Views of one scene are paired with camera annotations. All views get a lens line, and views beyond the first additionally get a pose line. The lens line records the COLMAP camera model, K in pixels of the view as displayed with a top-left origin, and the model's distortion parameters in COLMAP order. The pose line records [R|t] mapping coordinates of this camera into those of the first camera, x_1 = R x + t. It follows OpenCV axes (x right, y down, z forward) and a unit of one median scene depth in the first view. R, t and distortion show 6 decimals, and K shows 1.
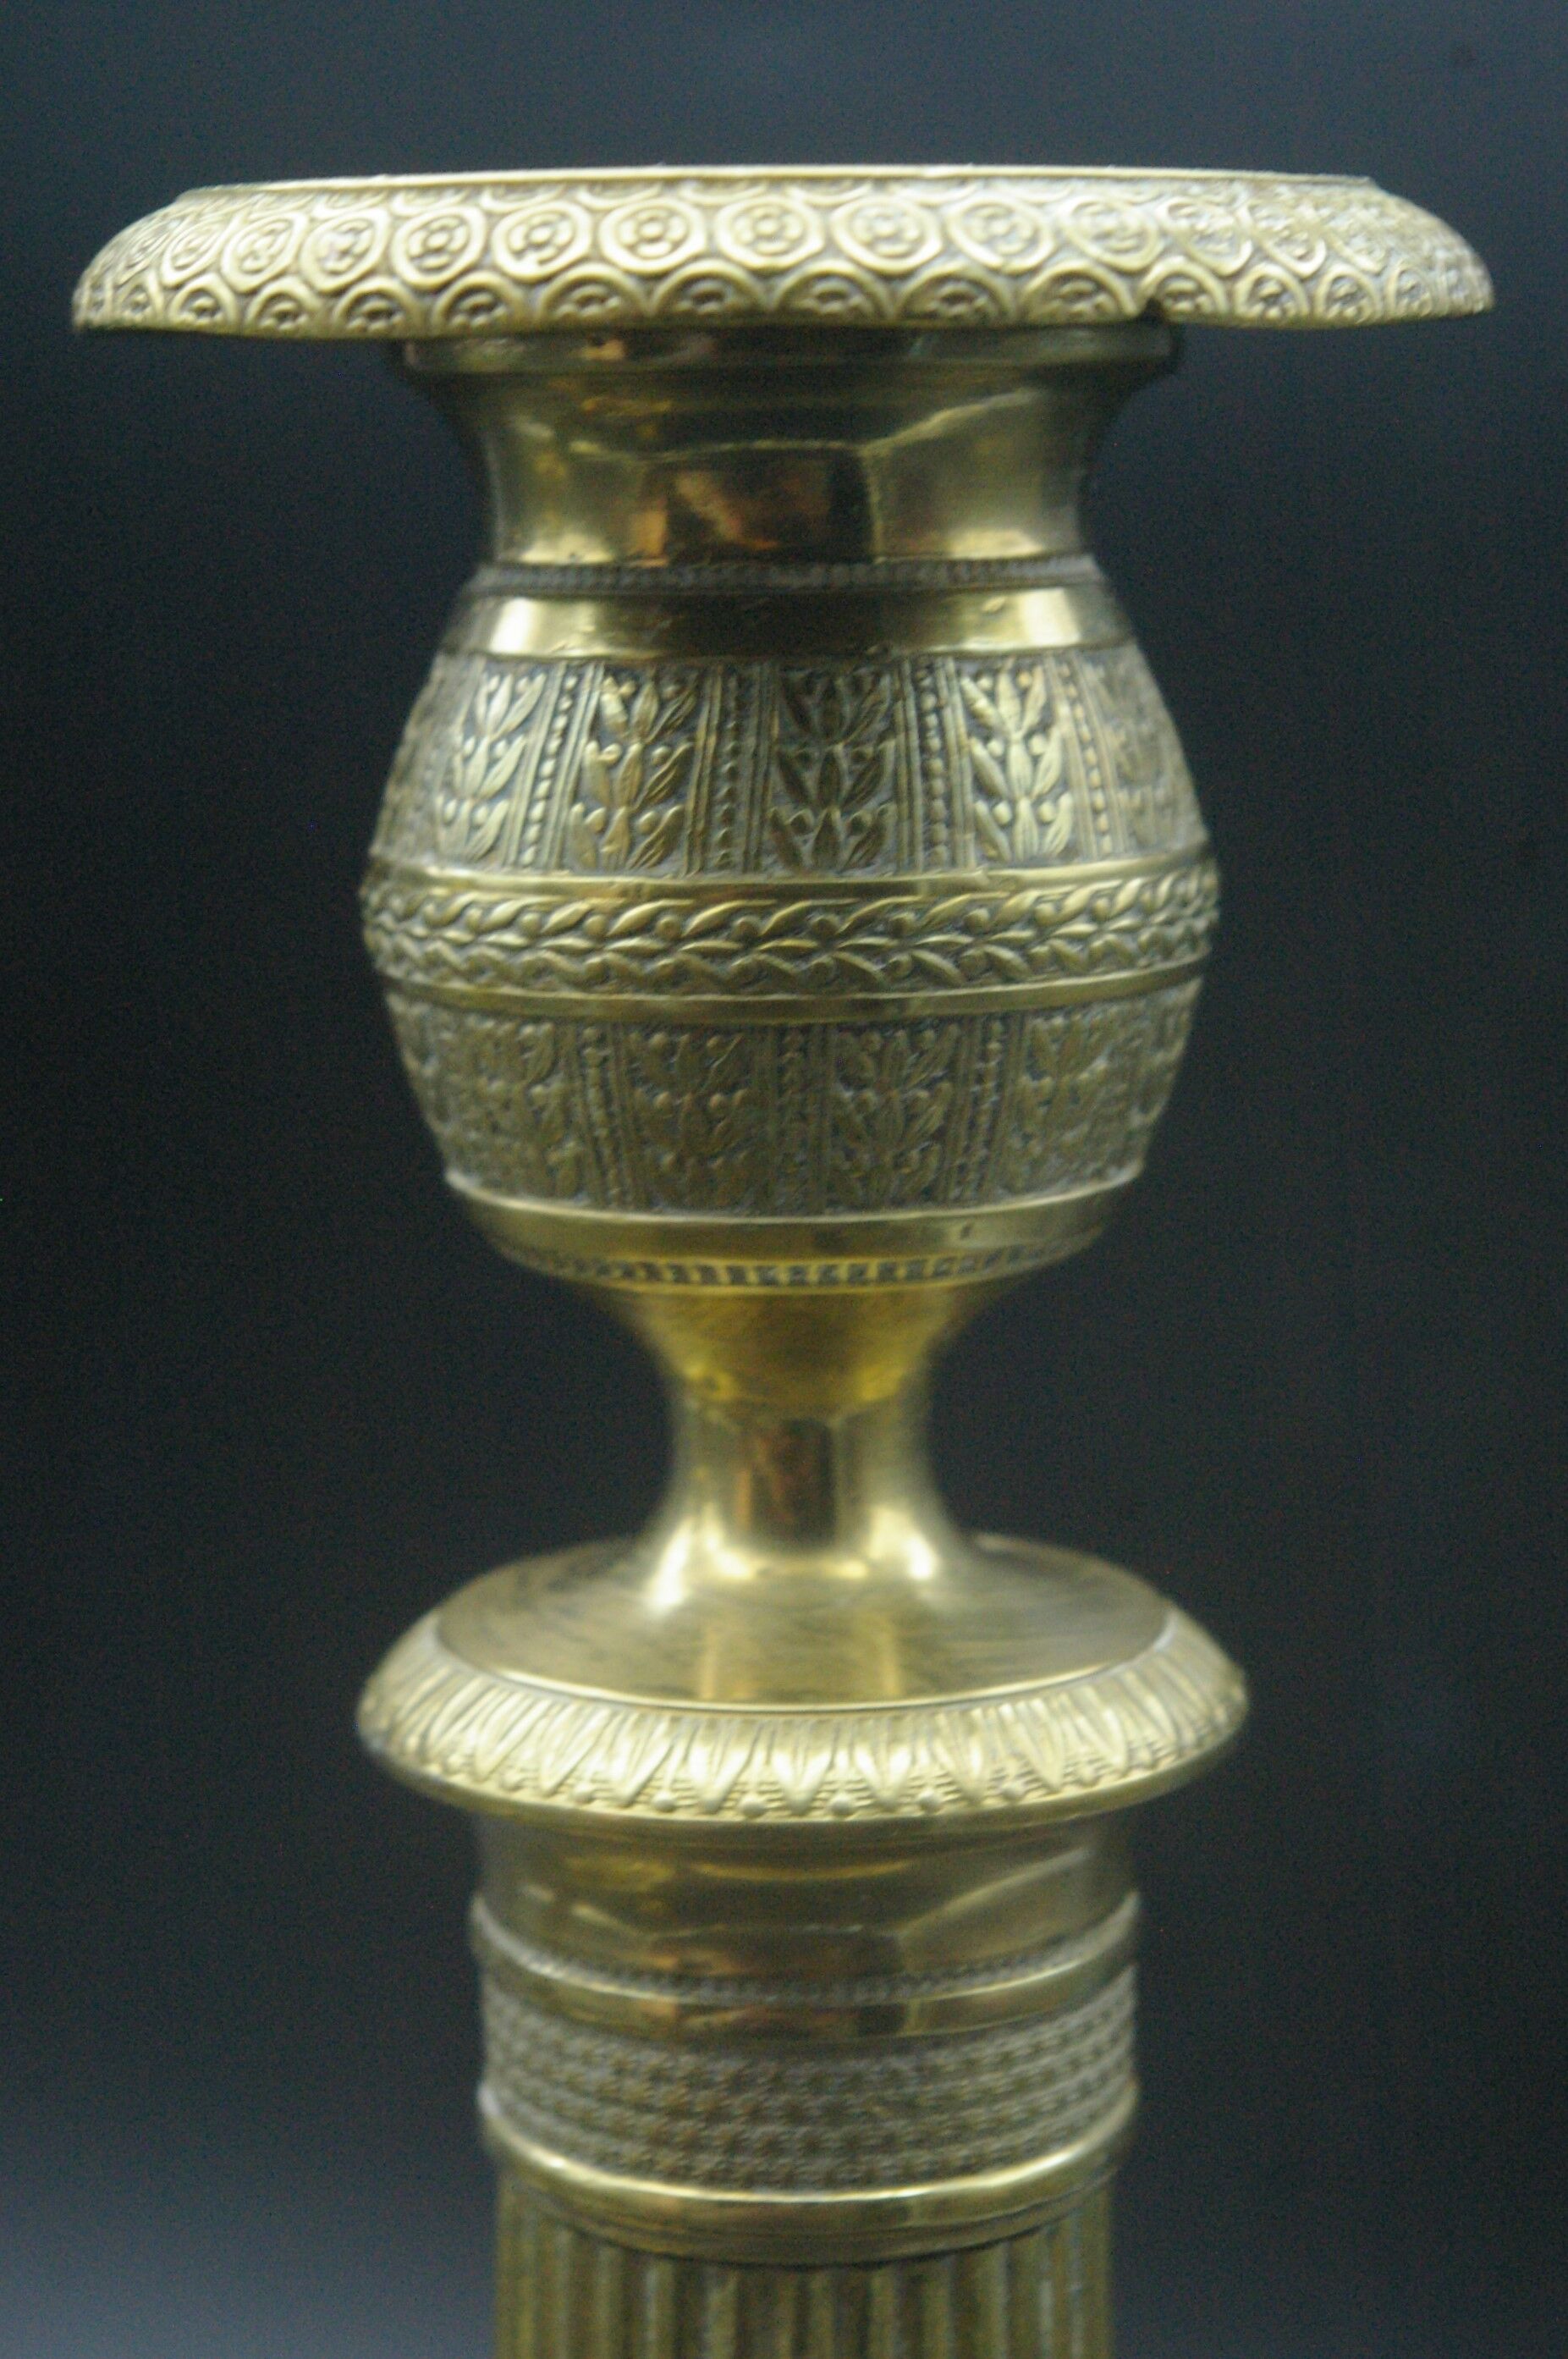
lens RADIAL K [[5453.4, 0, 785.4], [0, 5453.4, 984.9], [0, 0, 1]] dist [0.040790, 0.470683]
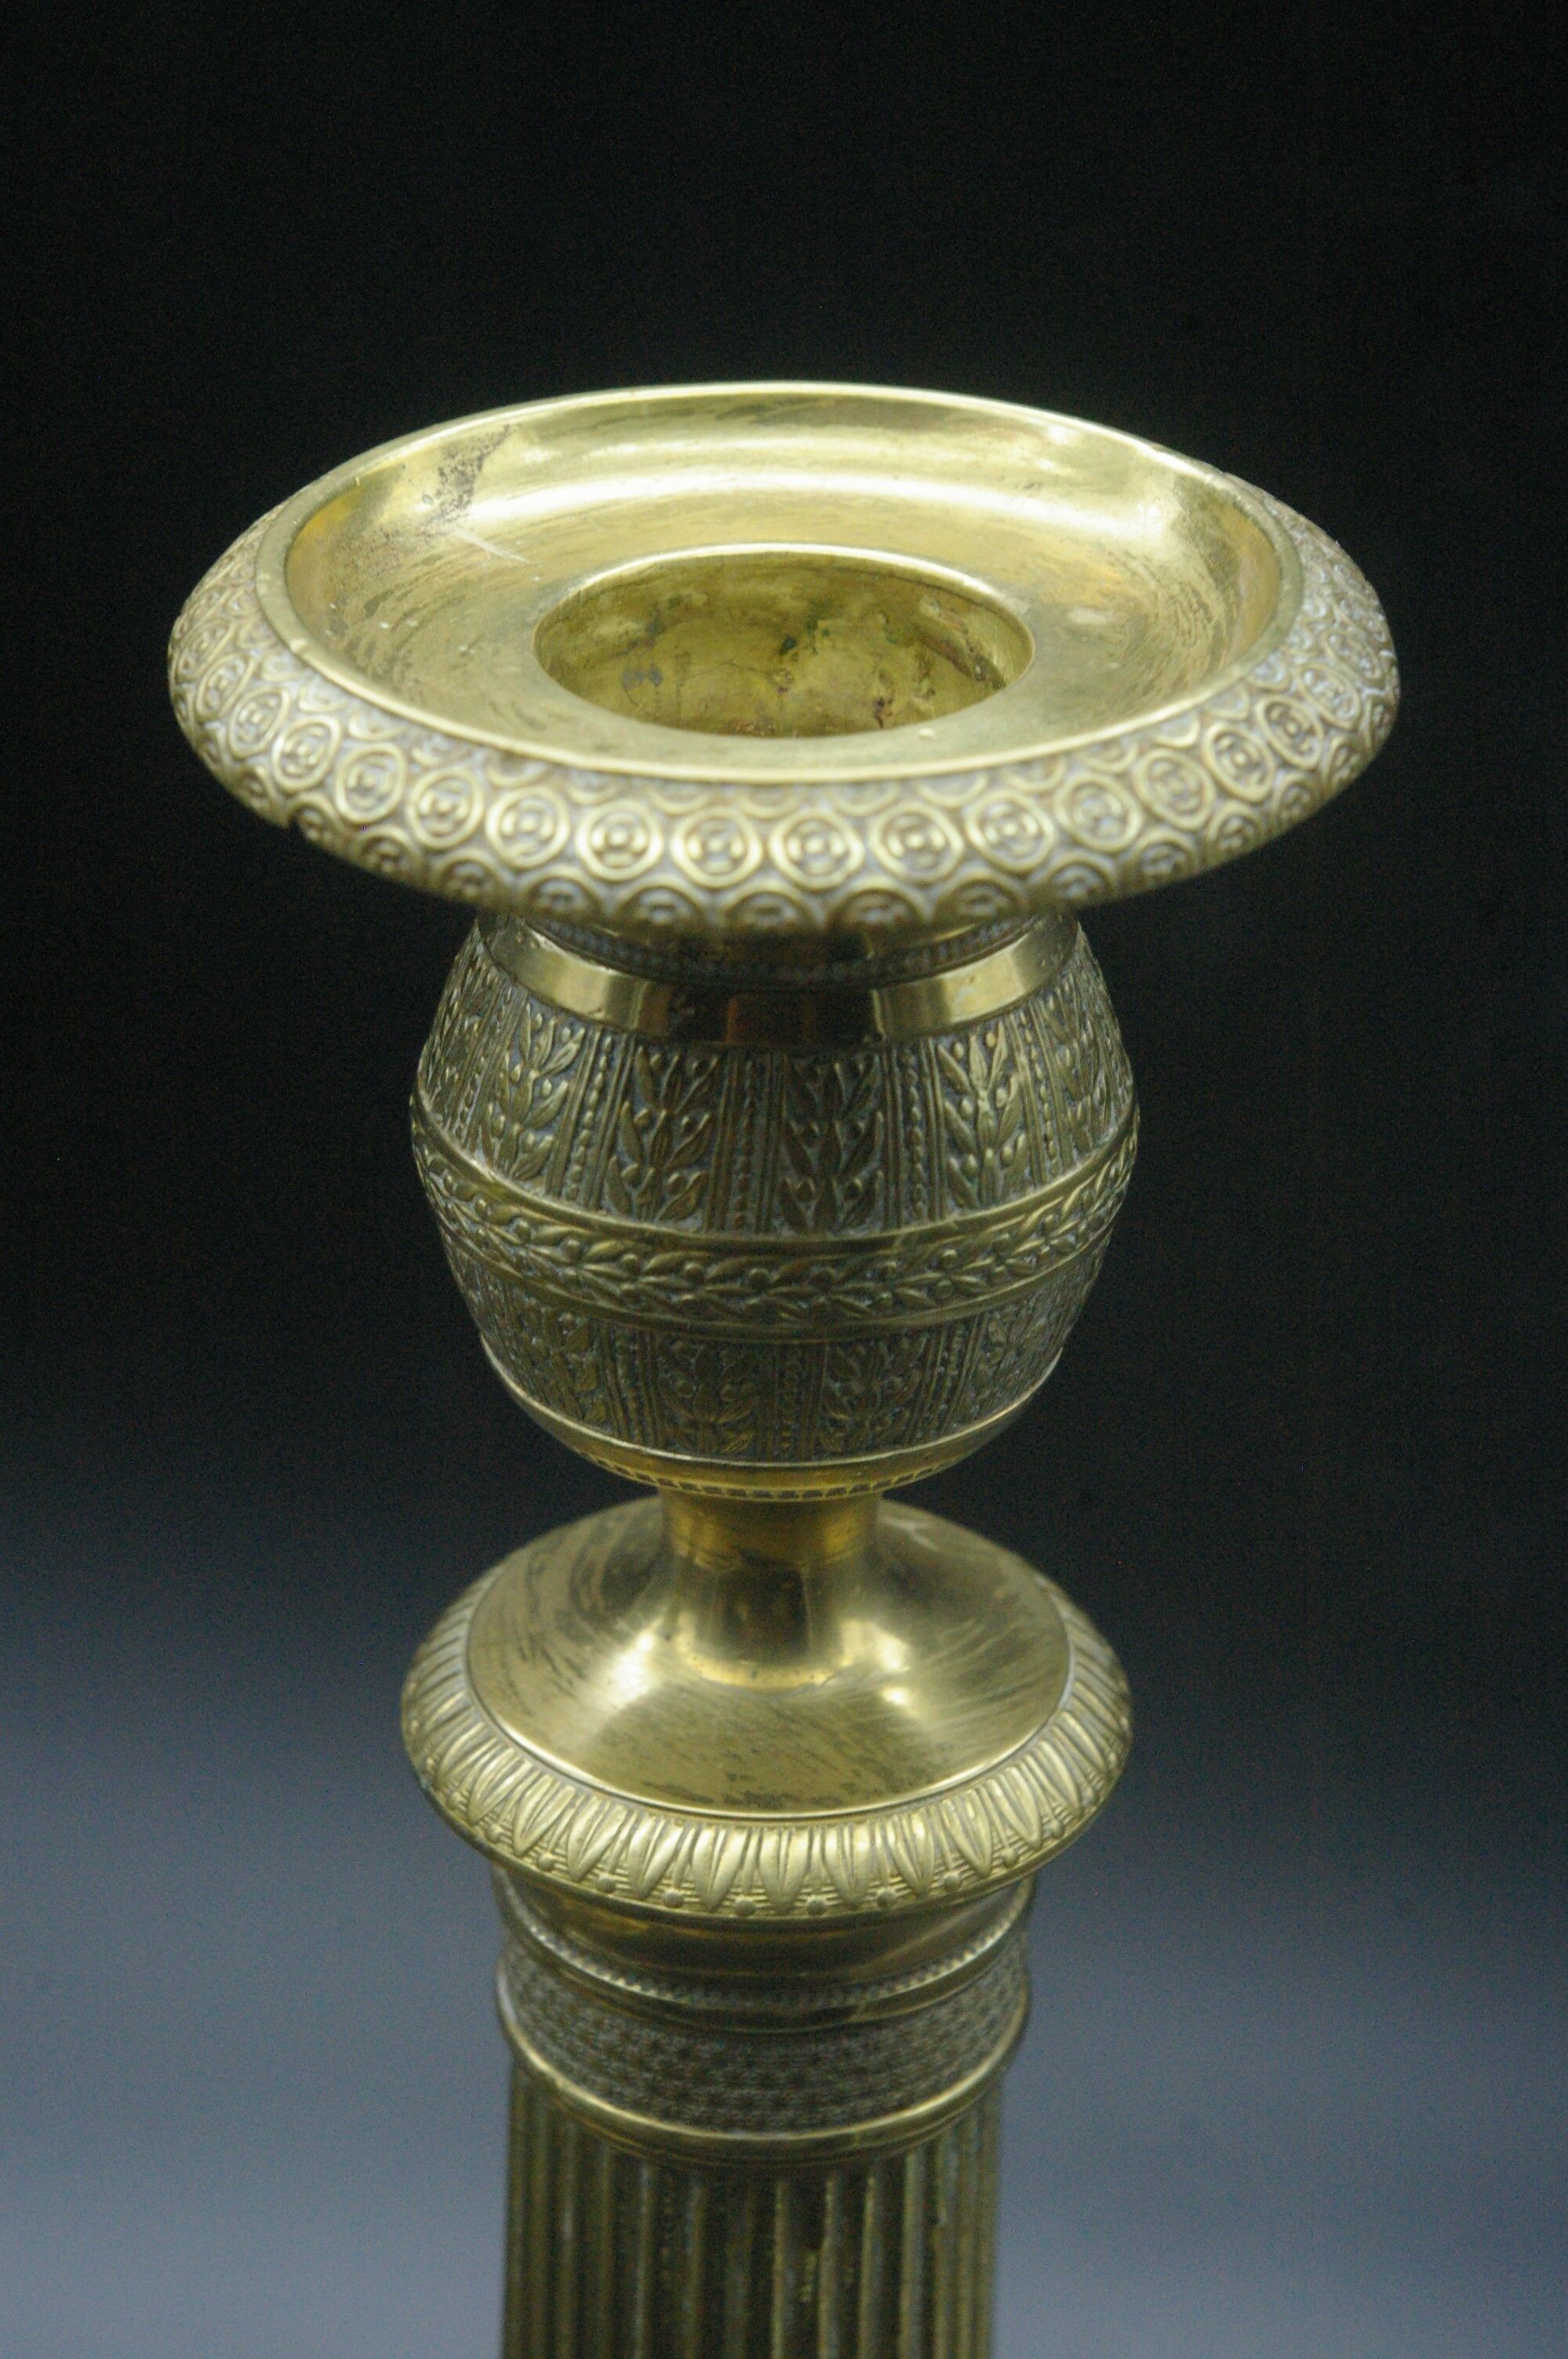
lens RADIAL K [[5453.8, 0, 785.4], [0, 5453.8, 984.9], [0, 0, 1]] dist [0.040790, 0.470683]
pose [[0.998064, 0.001352, 0.062188, -0.074655], [-0.021131, 0.947675, 0.318536, -0.446313], [-0.058503, -0.319233, 0.945869, -0.109713]]
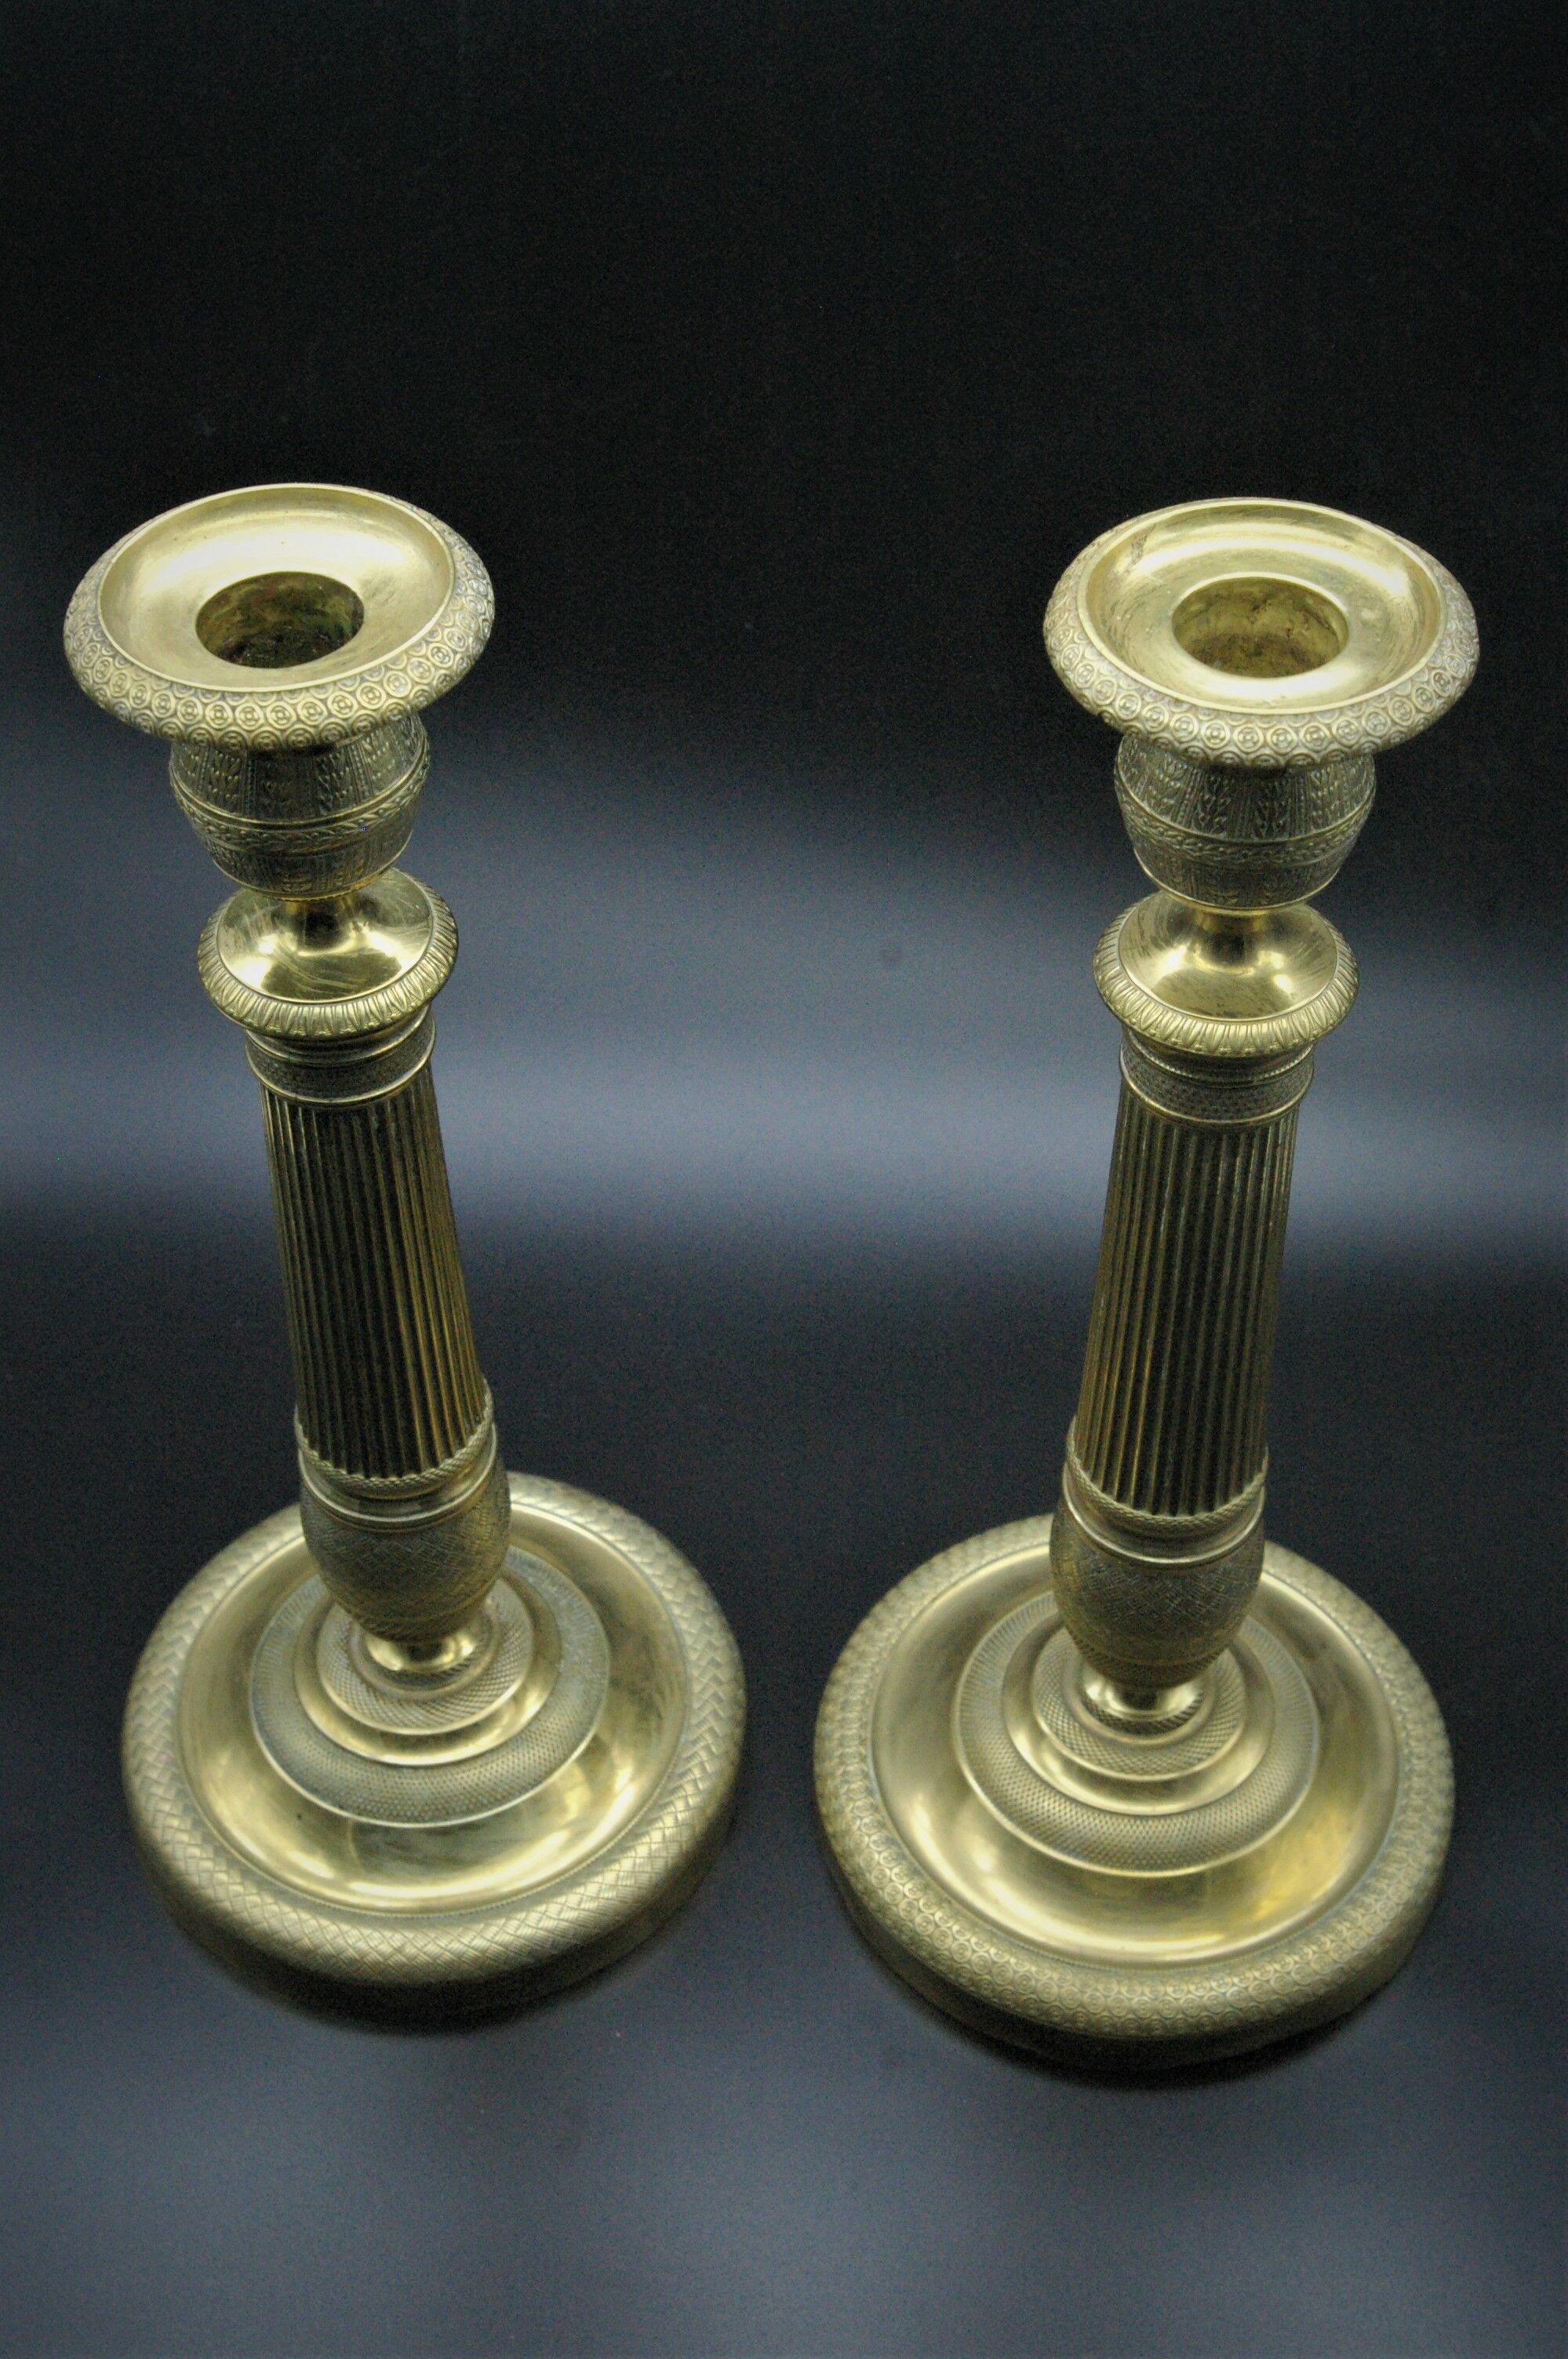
lens RADIAL K [[3848.1, 0, 784.0], [0, 3848.1, 1179.5], [0, 0, 1]] dist [0.042163, 0.026921]
pose [[0.999877, 0.002027, 0.015563, -0.333769], [-0.010737, 0.811606, 0.584107, -1.254260], [-0.011447, -0.584202, 0.811528, -1.092960]]
